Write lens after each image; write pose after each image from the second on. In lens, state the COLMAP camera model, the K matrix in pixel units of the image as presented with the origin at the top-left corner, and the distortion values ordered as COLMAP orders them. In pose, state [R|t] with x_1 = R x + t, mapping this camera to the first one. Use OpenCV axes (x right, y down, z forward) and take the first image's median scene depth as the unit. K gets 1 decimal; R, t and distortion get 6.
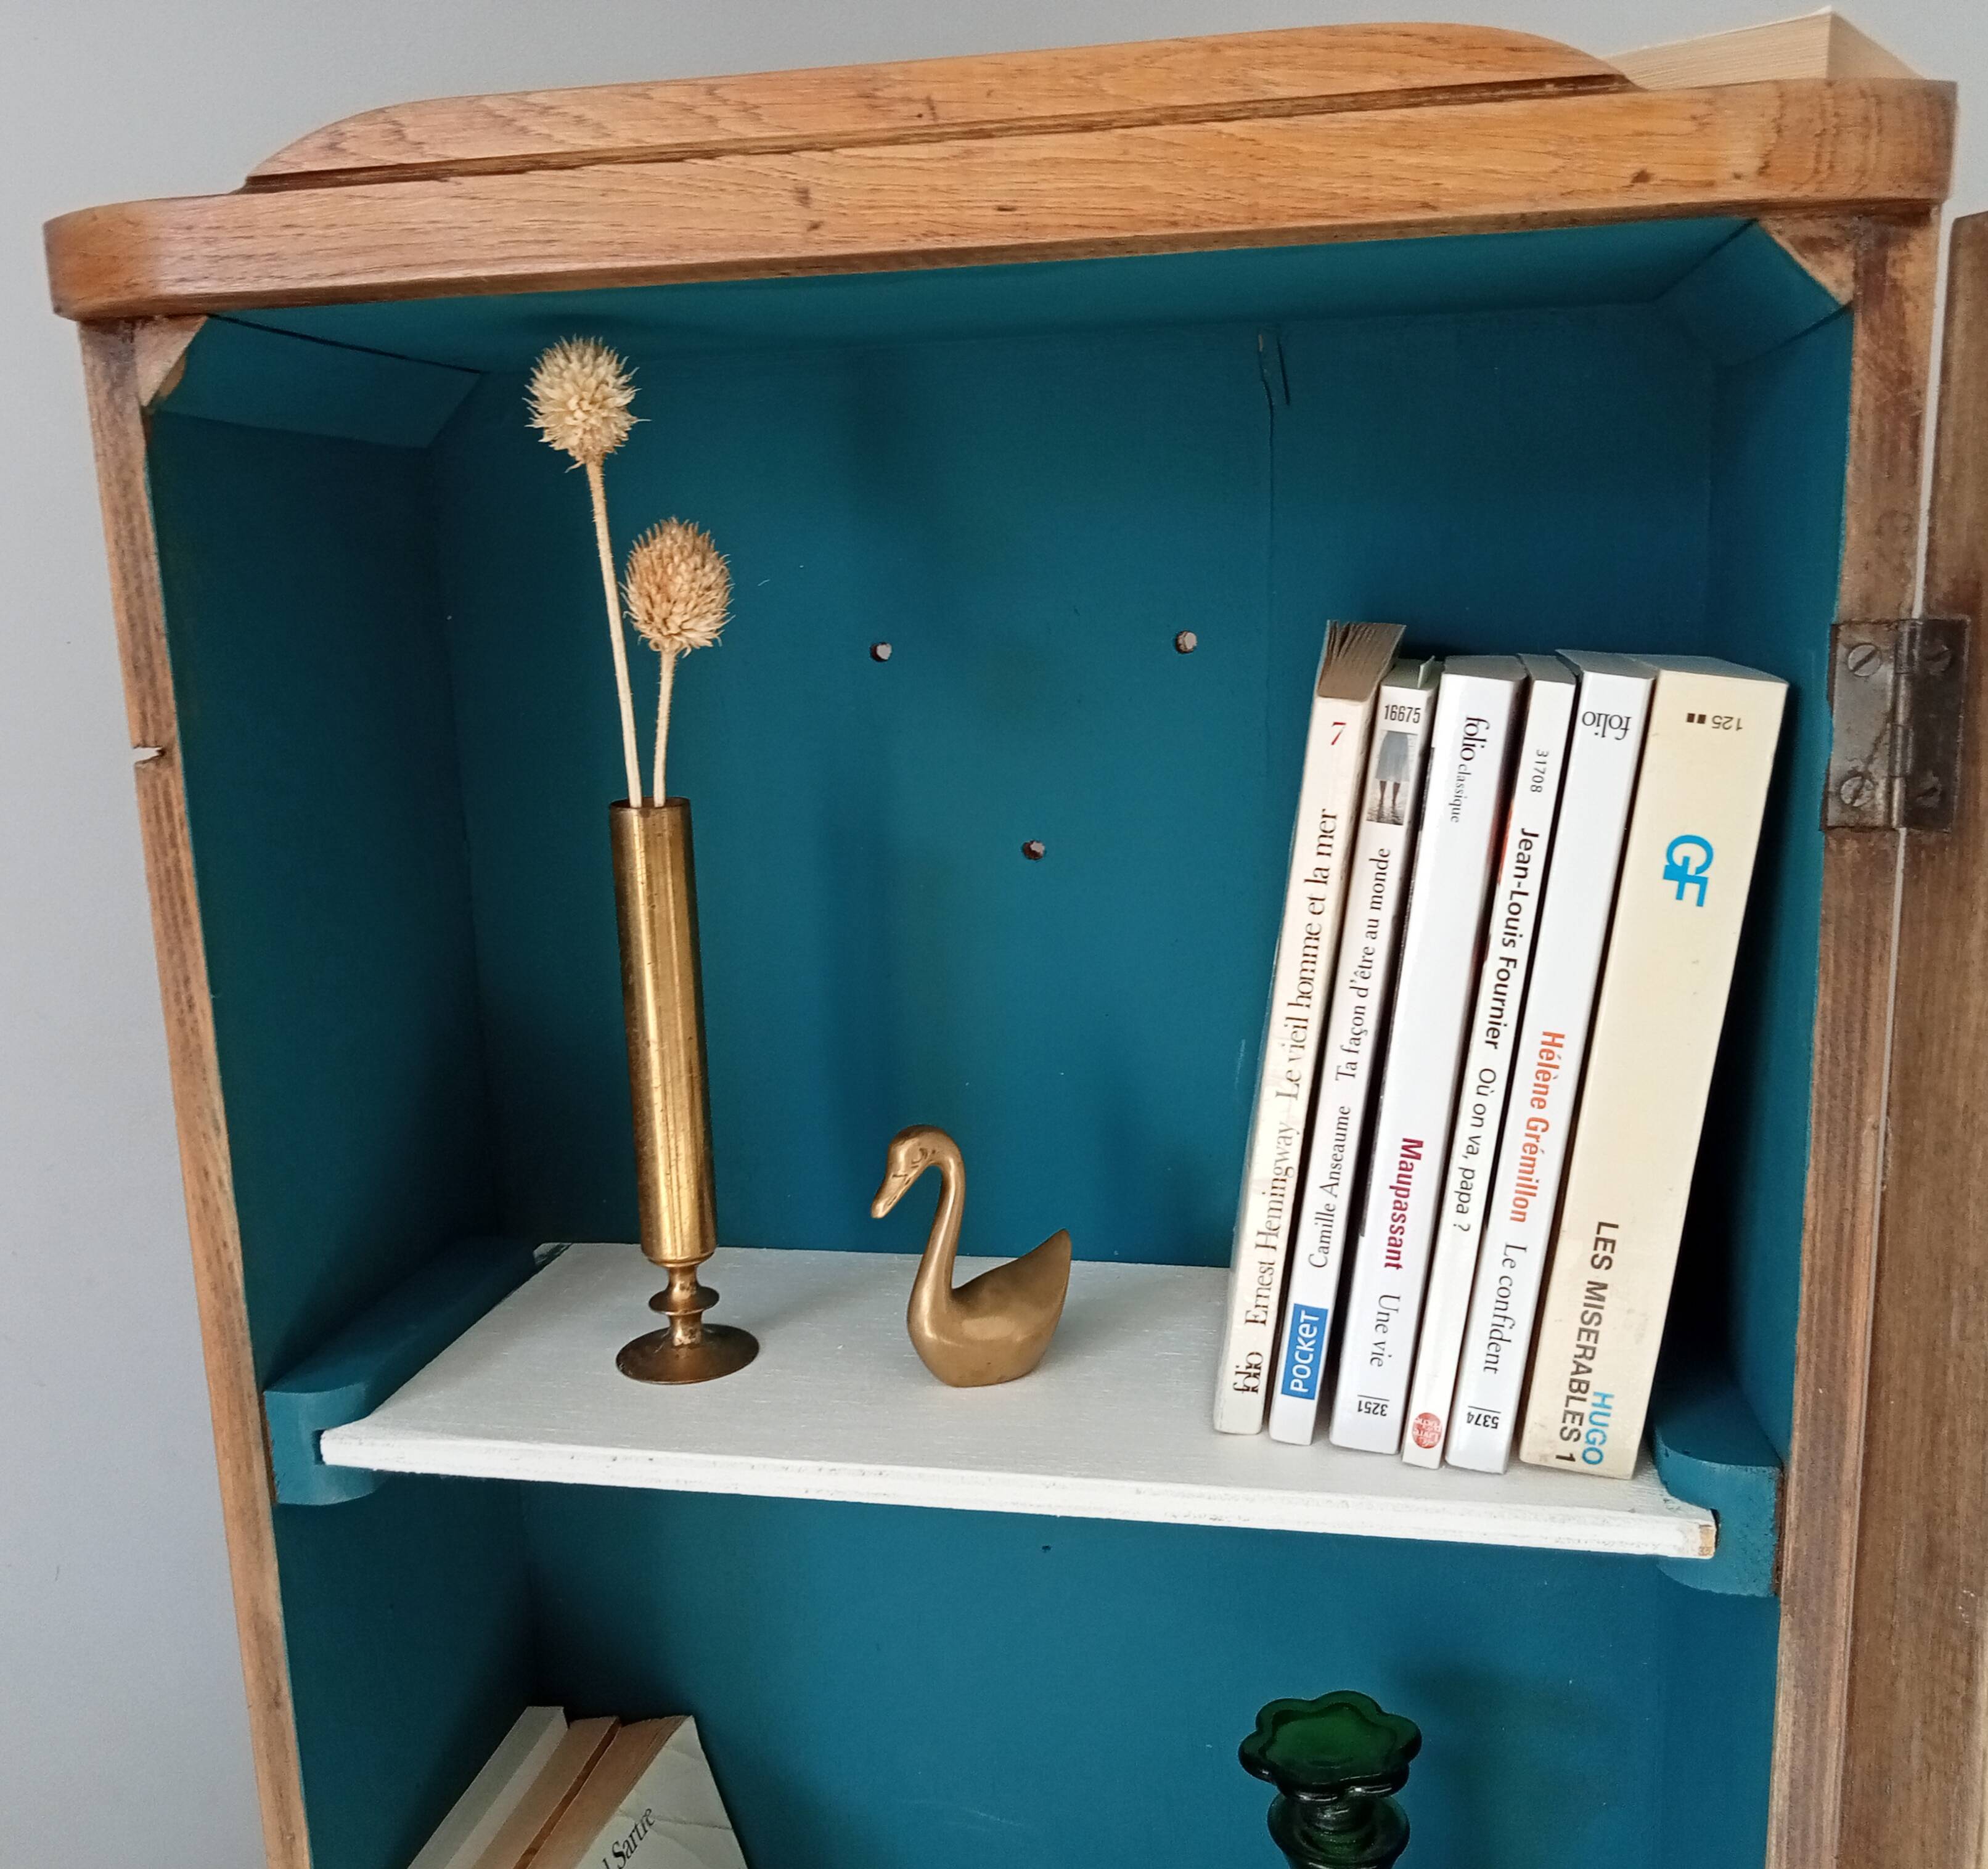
lens RADIAL K [[1810.6, 0, 1003.8], [0, 1810.6, 943.1], [0, 0, 1]] dist [0.026481, -0.029698]
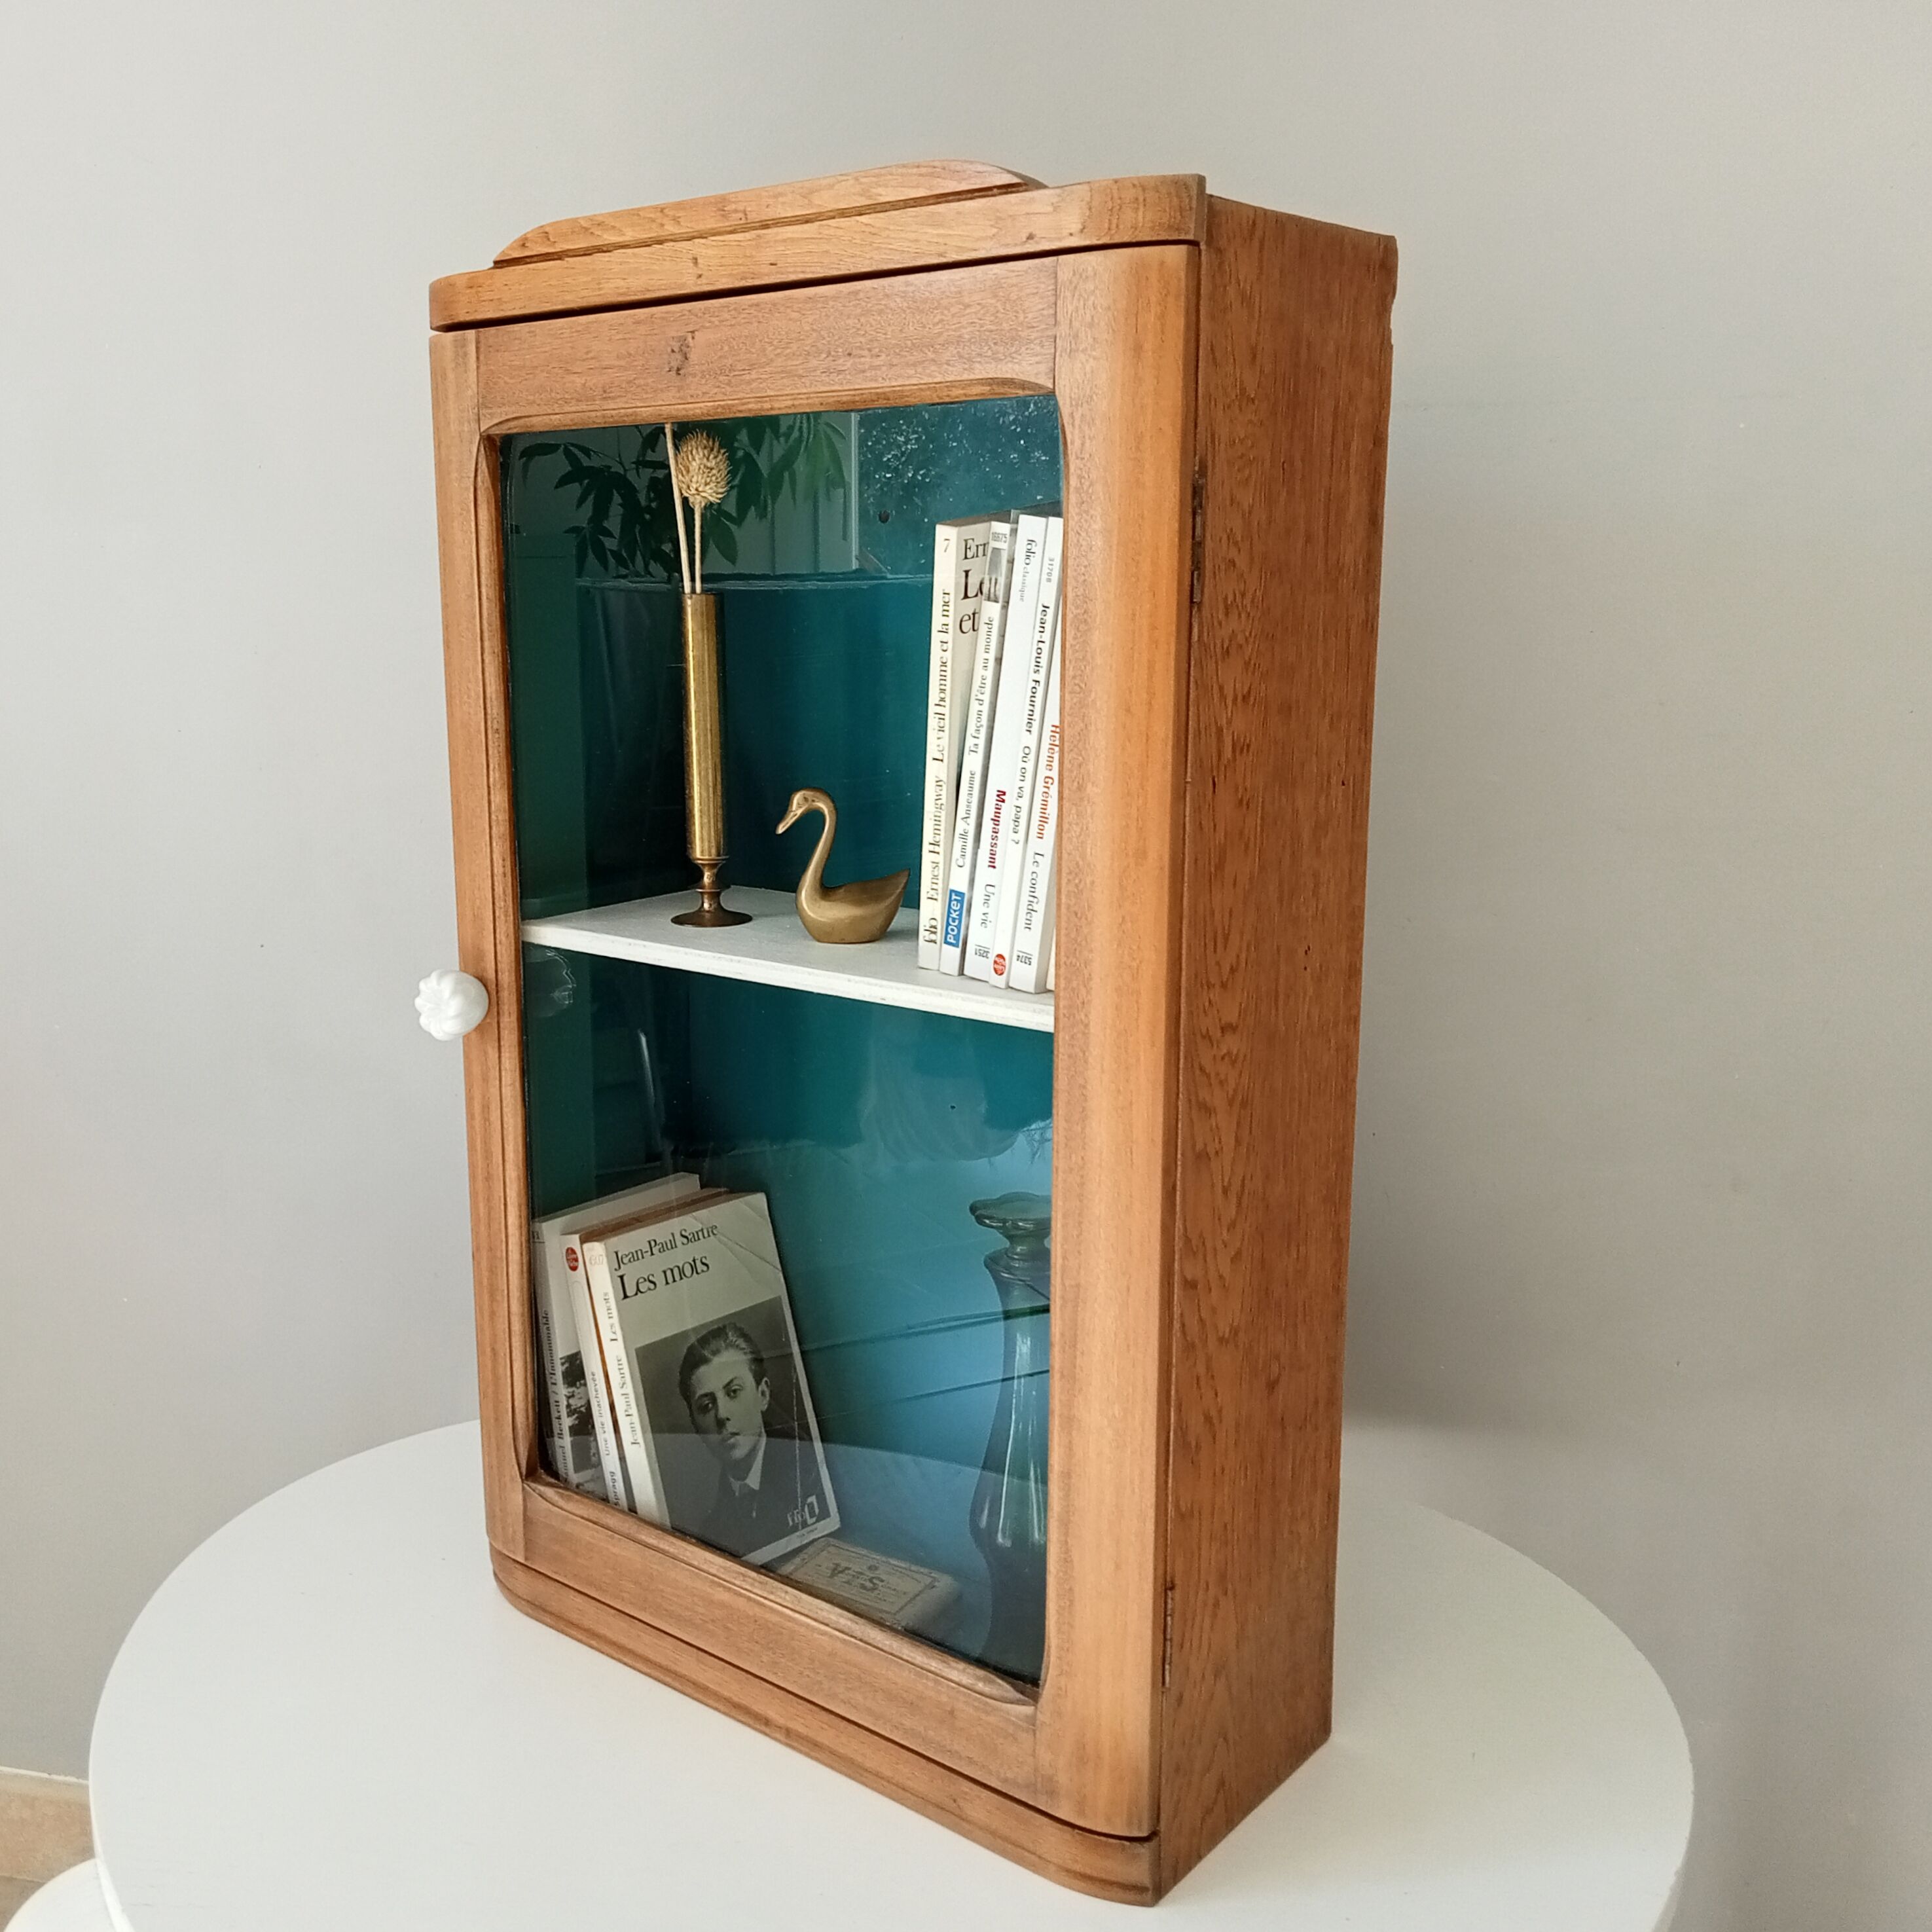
lens RADIAL K [[1905.0, 0, 868.3], [0, 1905.0, 952.4], [0, 0, 1]] dist [0.021571, 0.000000]
pose [[0.880833, 0.118479, -0.458362, 1.003395], [-0.111888, 0.992849, 0.041620, 0.208970], [0.460016, 0.014625, 0.887790, -0.685553]]
